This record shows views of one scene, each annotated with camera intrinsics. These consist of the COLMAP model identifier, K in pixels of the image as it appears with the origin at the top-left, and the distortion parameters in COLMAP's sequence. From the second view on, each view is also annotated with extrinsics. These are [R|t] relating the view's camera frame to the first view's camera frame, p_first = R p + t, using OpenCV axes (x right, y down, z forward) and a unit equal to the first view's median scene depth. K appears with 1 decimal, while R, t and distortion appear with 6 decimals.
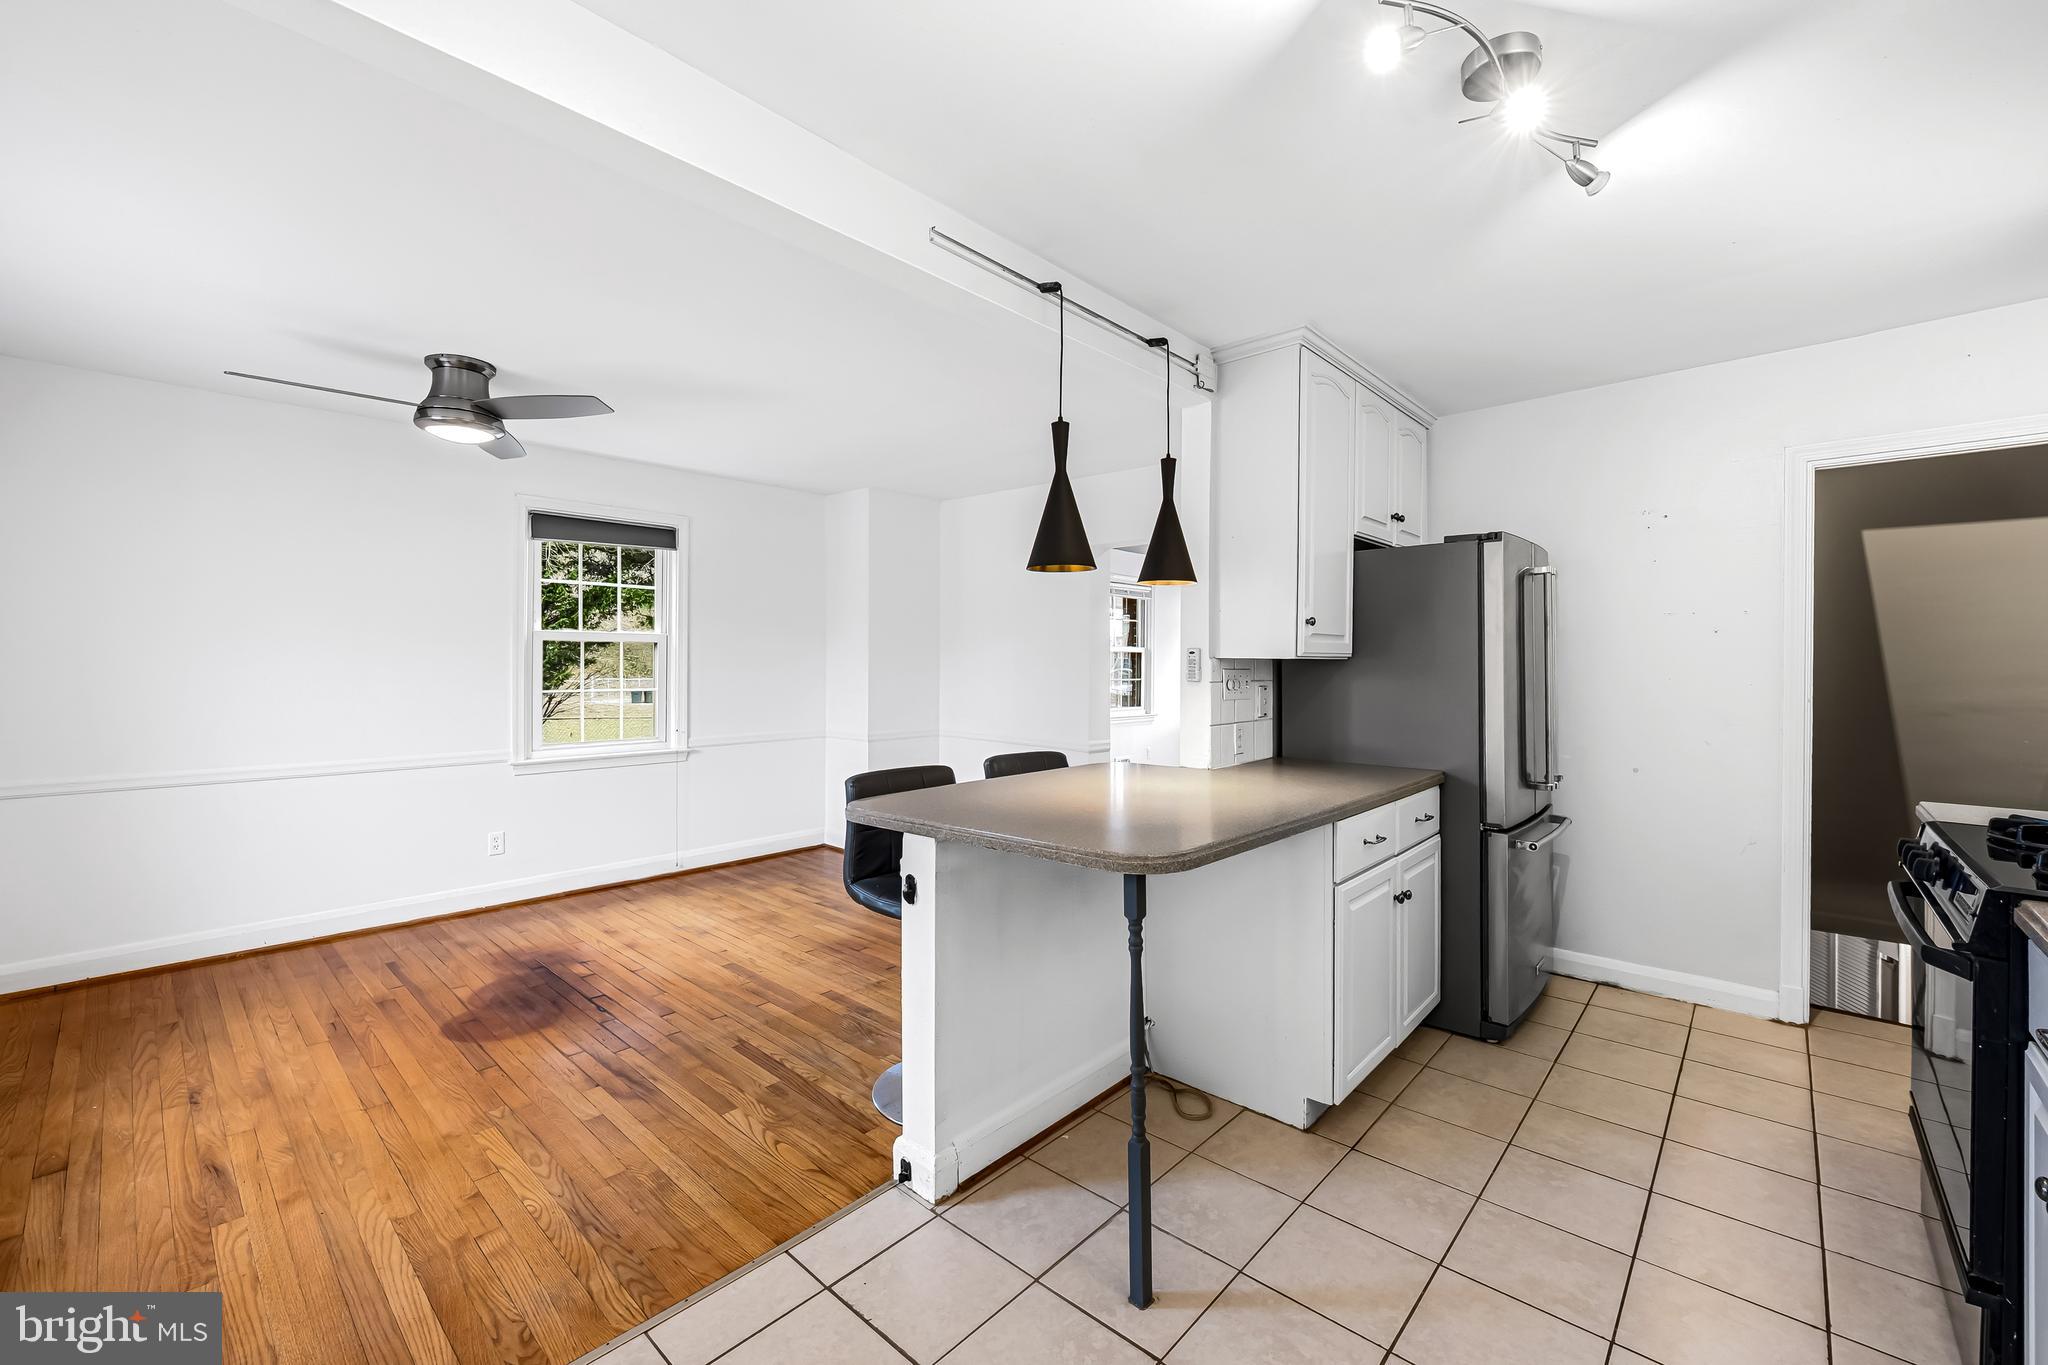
lens RADIAL K [[828.2, 0, 1022.4], [0, 828.2, 668.1], [0, 0, 1]] dist [-0.002586, -0.000167]
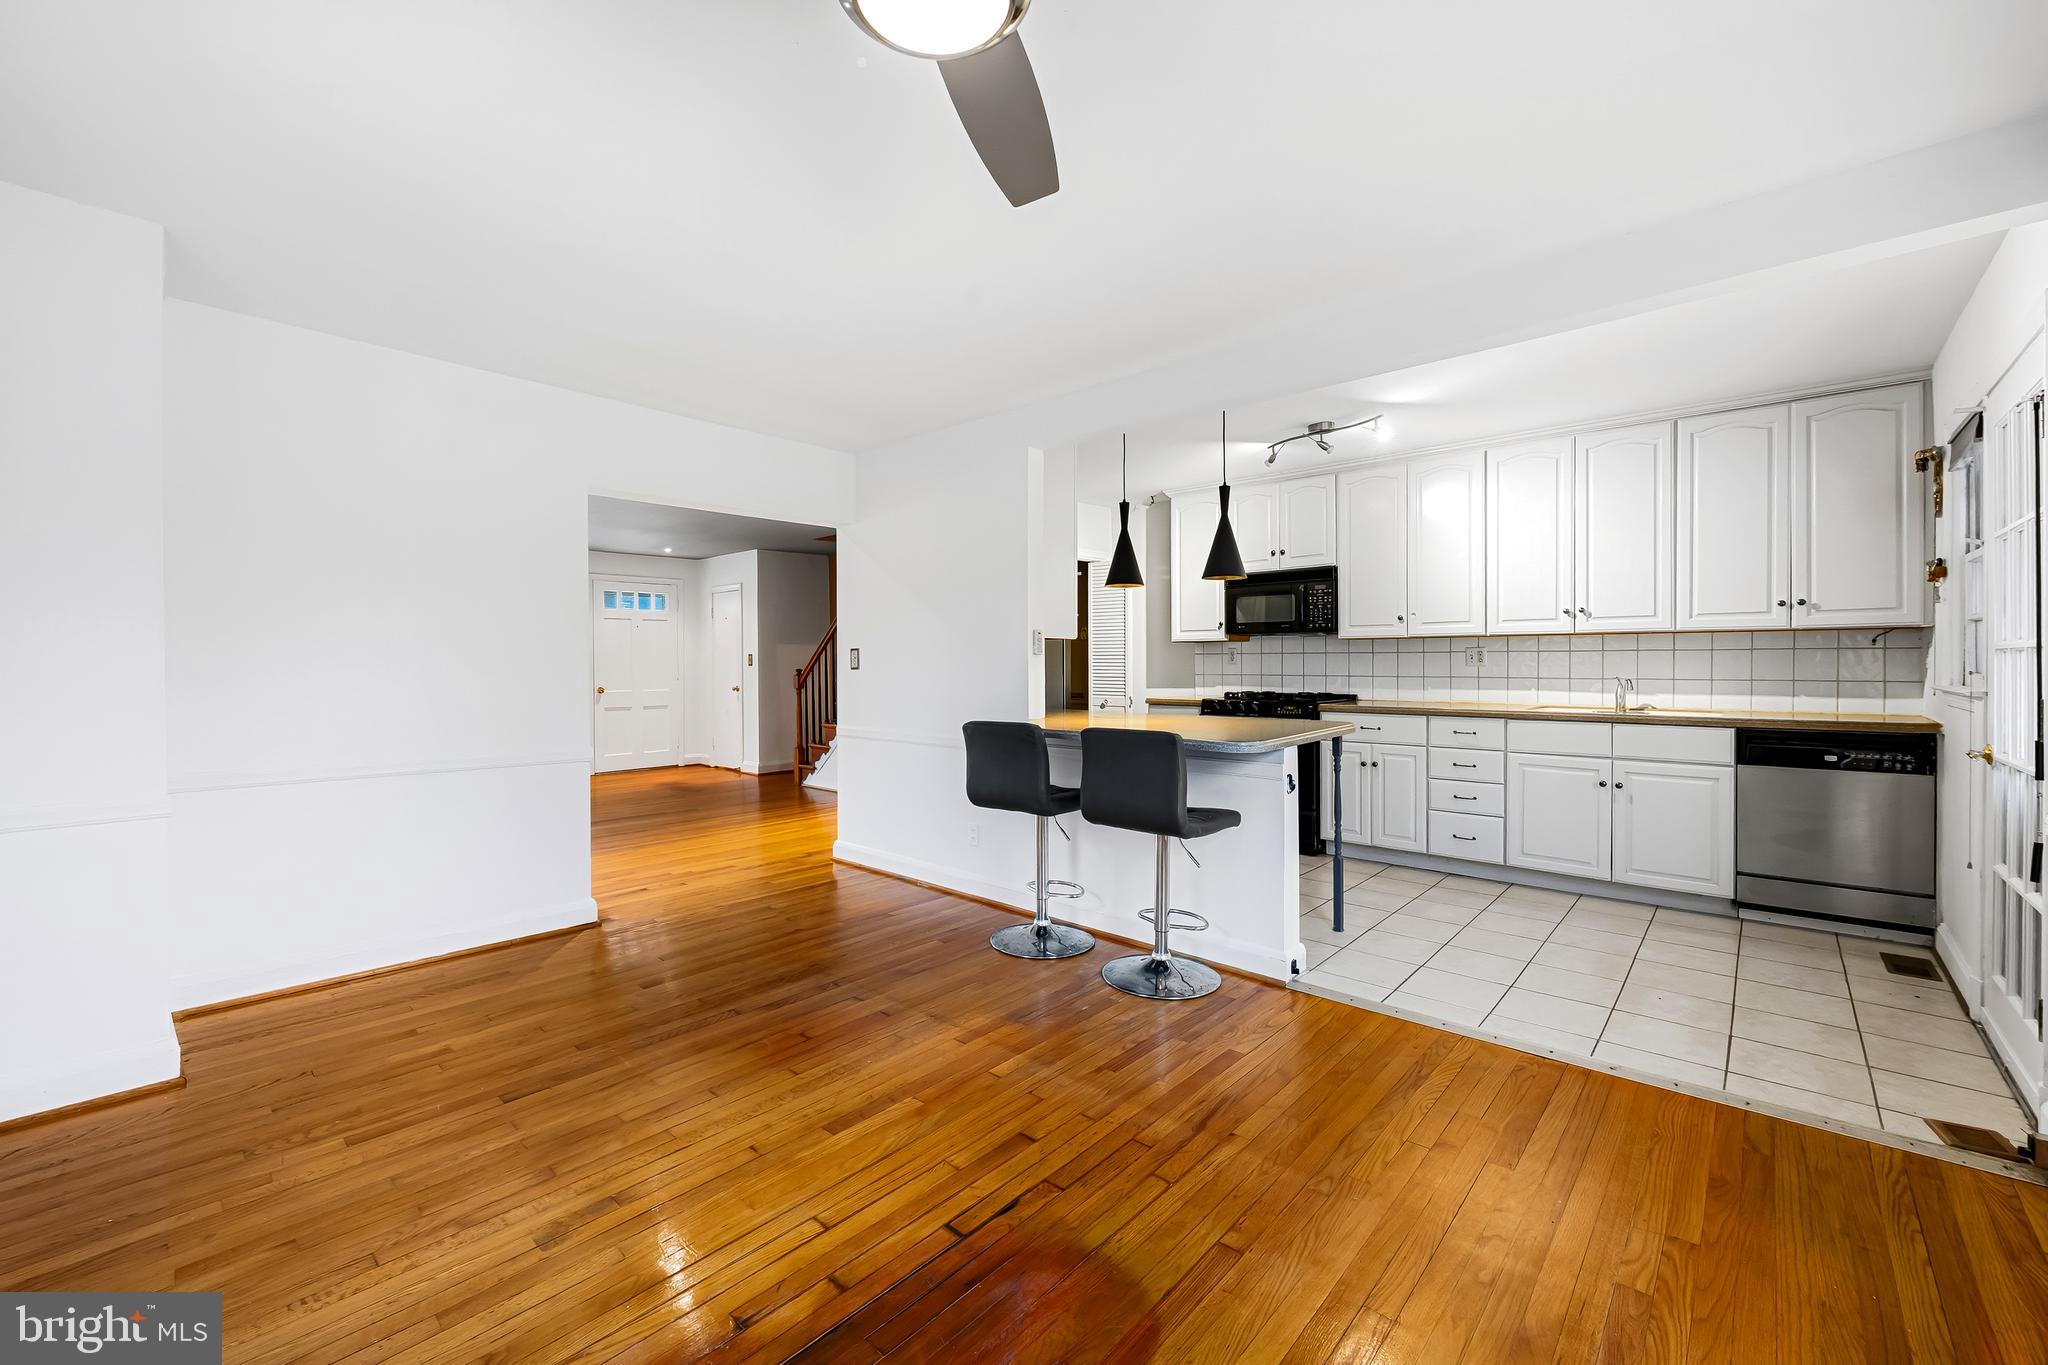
lens RADIAL K [[828.2, 0, 1022.4], [0, 828.2, 668.1], [0, 0, 1]] dist [-0.002586, -0.000167]
pose [[-0.005060, -0.008663, 0.999950, -1.149178], [0.008393, 0.999927, 0.008705, 0.024732], [-0.999952, 0.008437, -0.004987, 1.039355]]
